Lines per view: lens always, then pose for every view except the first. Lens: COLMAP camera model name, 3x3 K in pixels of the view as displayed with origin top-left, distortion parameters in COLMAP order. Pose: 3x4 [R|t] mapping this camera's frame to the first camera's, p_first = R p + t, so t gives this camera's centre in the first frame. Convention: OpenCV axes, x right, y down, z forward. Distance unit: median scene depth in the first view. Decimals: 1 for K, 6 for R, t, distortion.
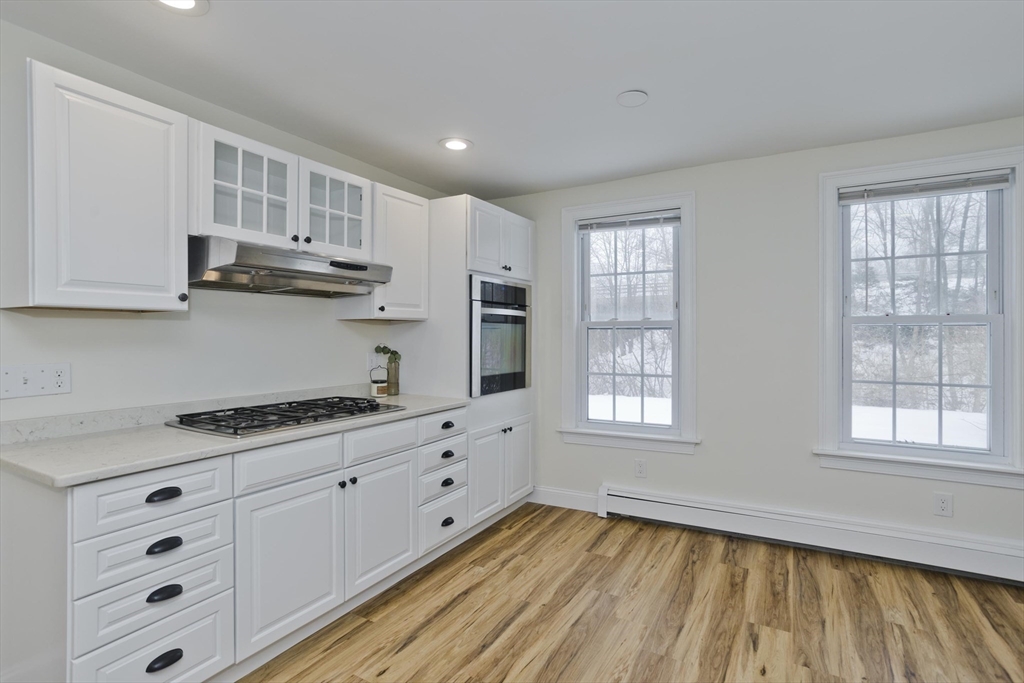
lens RADIAL K [[517.6, 0, 509.3], [0, 517.6, 332.4], [0, 0, 1]] dist [-0.048935, 0.030047]
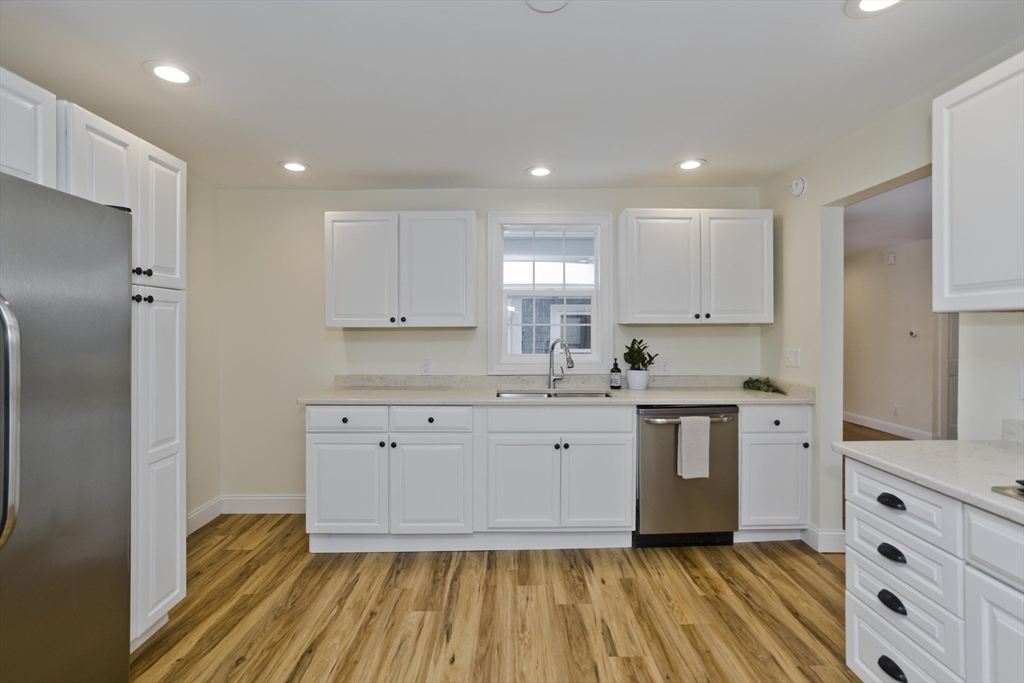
lens RADIAL K [[493.7, 0, 511.1], [0, 493.7, 328.3], [0, 0, 1]] dist [-0.052597, 0.031147]
pose [[-0.870818, 0.002735, -0.491599, 0.262924], [0.003501, 0.999994, -0.000638, -0.011466], [0.491594, -0.002277, -0.870822, 0.892560]]
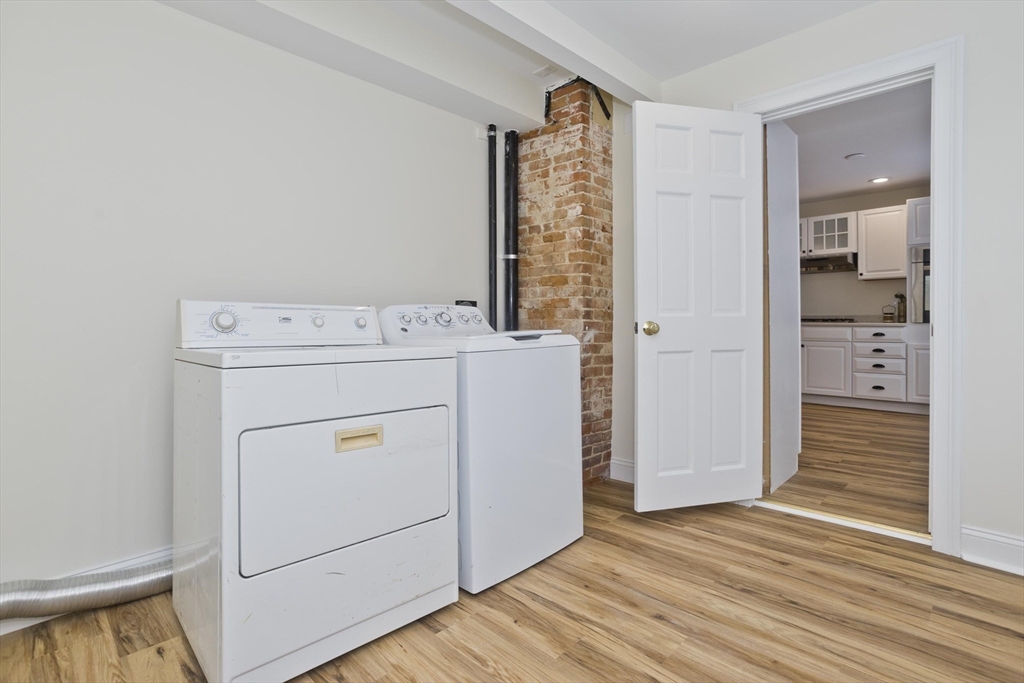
lens RADIAL K [[498.1, 0, 509.0], [0, 498.1, 319.7], [0, 0, 1]] dist [-0.017954, -0.000075]
pose [[-0.265258, 0.000652, -0.964177, 2.094717], [0.004527, 0.999990, -0.000569, 0.132482], [0.964167, -0.004516, -0.265258, 0.217169]]
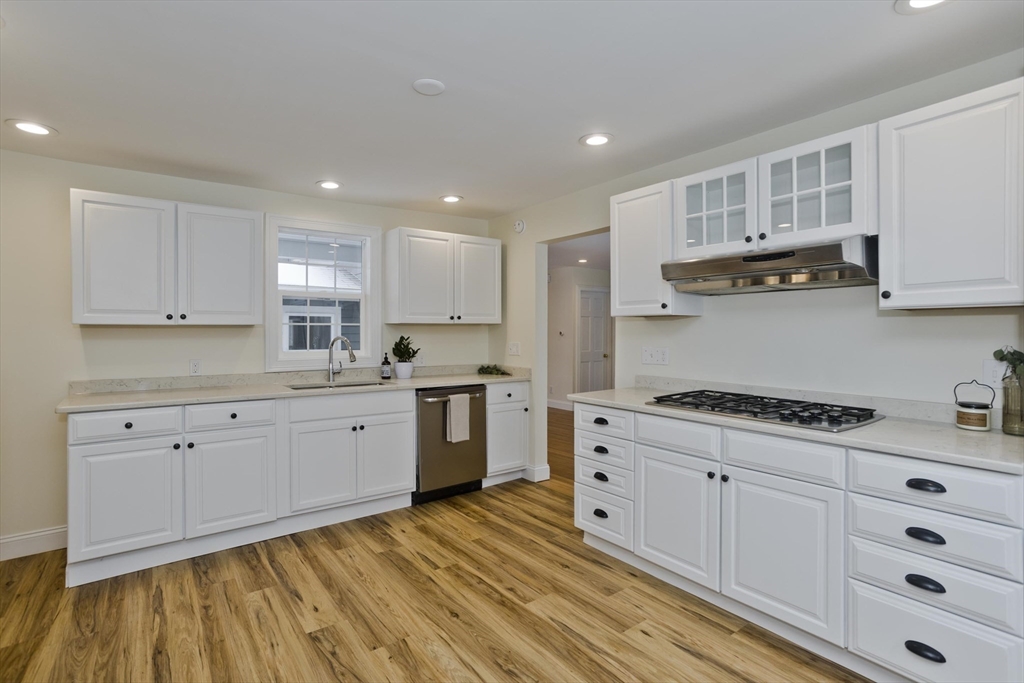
lens RADIAL K [[500.6, 0, 504.6], [0, 500.6, 334.8], [0, 0, 1]] dist [-0.048862, 0.029865]
pose [[-0.417737, 0.008543, -0.908528, 0.639448], [0.003904, 0.999963, 0.007608, 0.001884], [0.908559, -0.000368, -0.417755, 0.872401]]
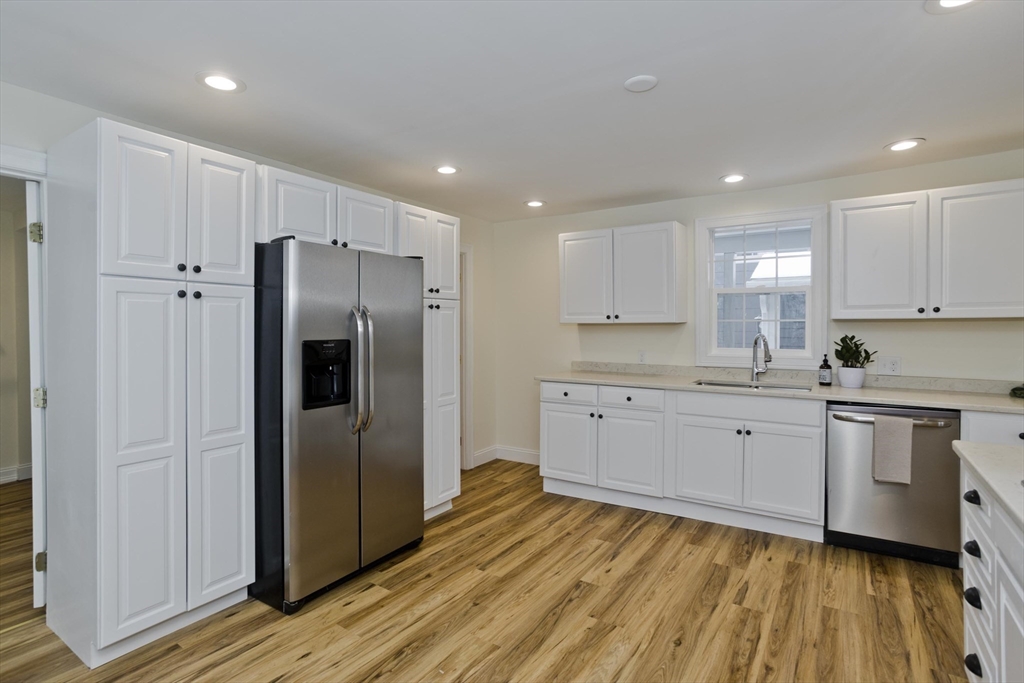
lens RADIAL K [[501.7, 0, 510.9], [0, 501.7, 329.5], [0, 0, 1]] dist [-0.054612, 0.030646]
pose [[-0.996800, 0.003483, 0.079864, 0.089689], [0.004157, 0.999957, 0.008265, -0.010651], [-0.079832, 0.008570, -0.996772, 1.237547]]
